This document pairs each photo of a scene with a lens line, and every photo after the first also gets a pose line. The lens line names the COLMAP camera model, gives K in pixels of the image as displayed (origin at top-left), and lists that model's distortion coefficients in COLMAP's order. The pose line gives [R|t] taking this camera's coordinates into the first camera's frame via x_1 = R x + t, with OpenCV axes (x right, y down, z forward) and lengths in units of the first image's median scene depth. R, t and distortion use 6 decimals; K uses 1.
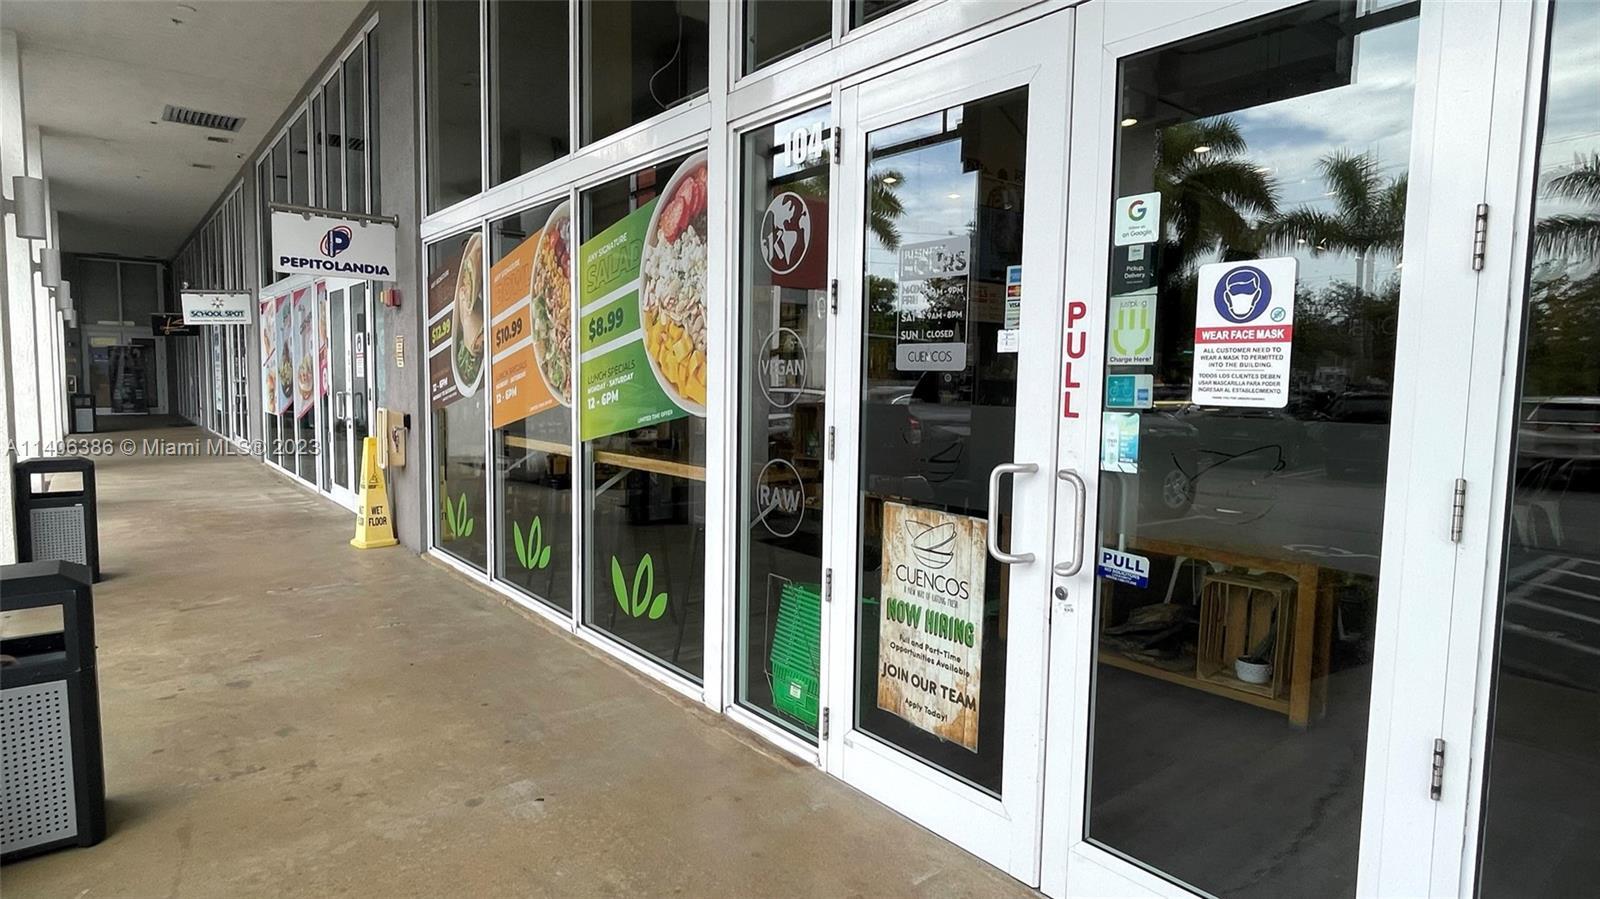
lens RADIAL K [[866.7, 0, 793.9], [0, 866.7, 447.2], [0, 0, 1]] dist [0.004178, -0.004349]
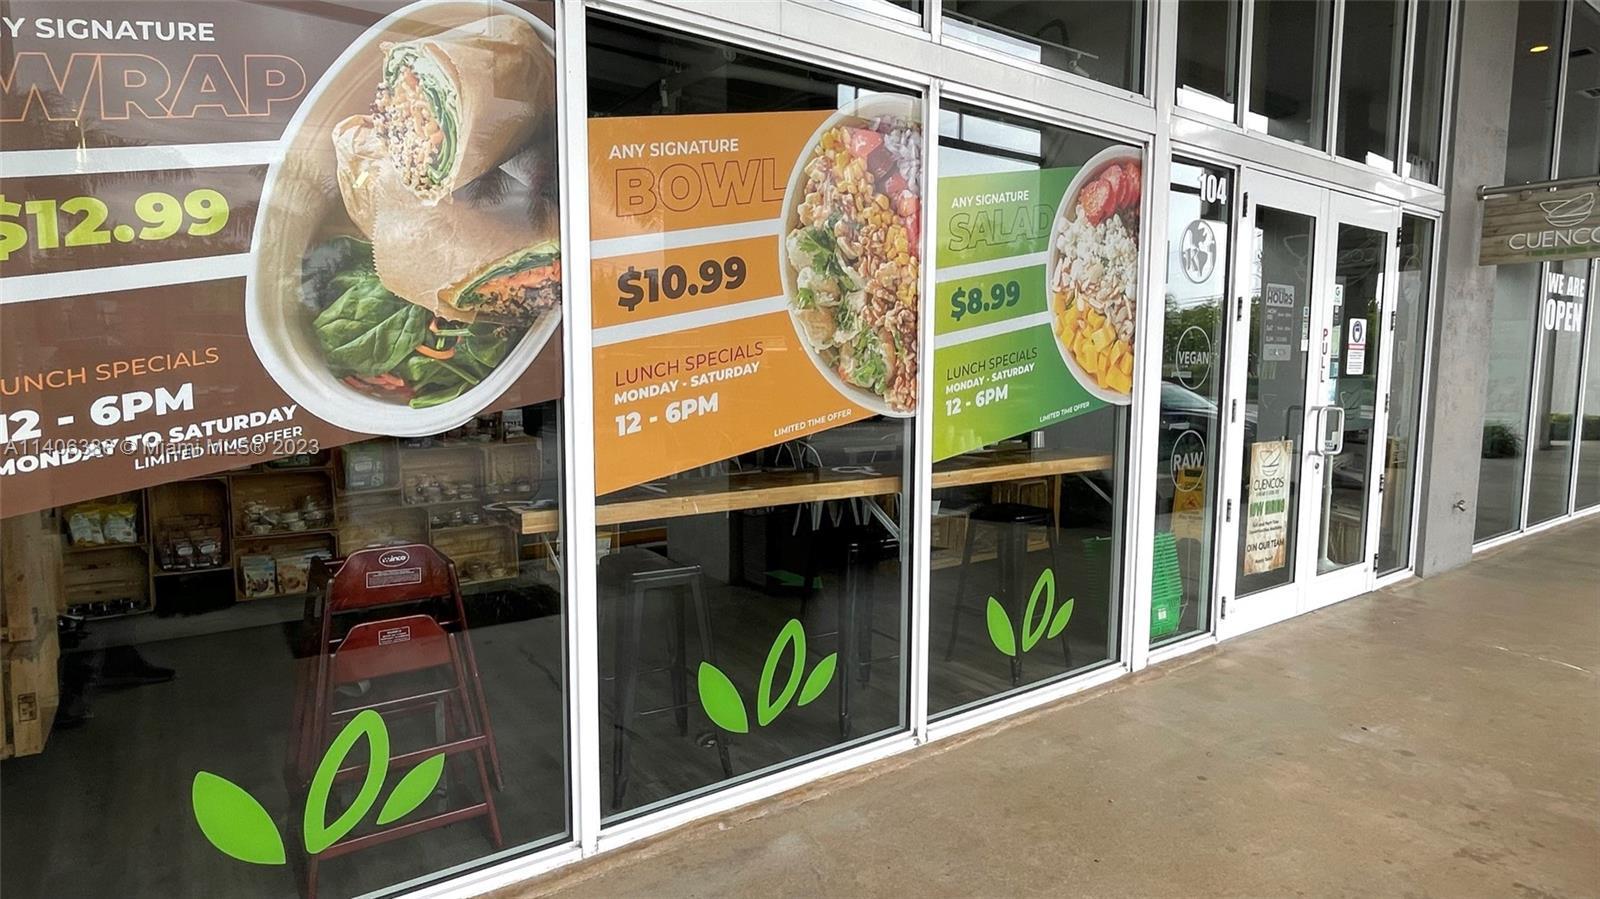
lens RADIAL K [[866.7, 0, 786.7], [0, 866.7, 456.7], [0, 0, 1]] dist [0.004178, -0.004349]
pose [[0.066681, -0.116787, 0.990916, -1.250271], [0.083283, 0.990312, 0.111112, -0.131364], [-0.994292, 0.075118, 0.075762, 1.418822]]
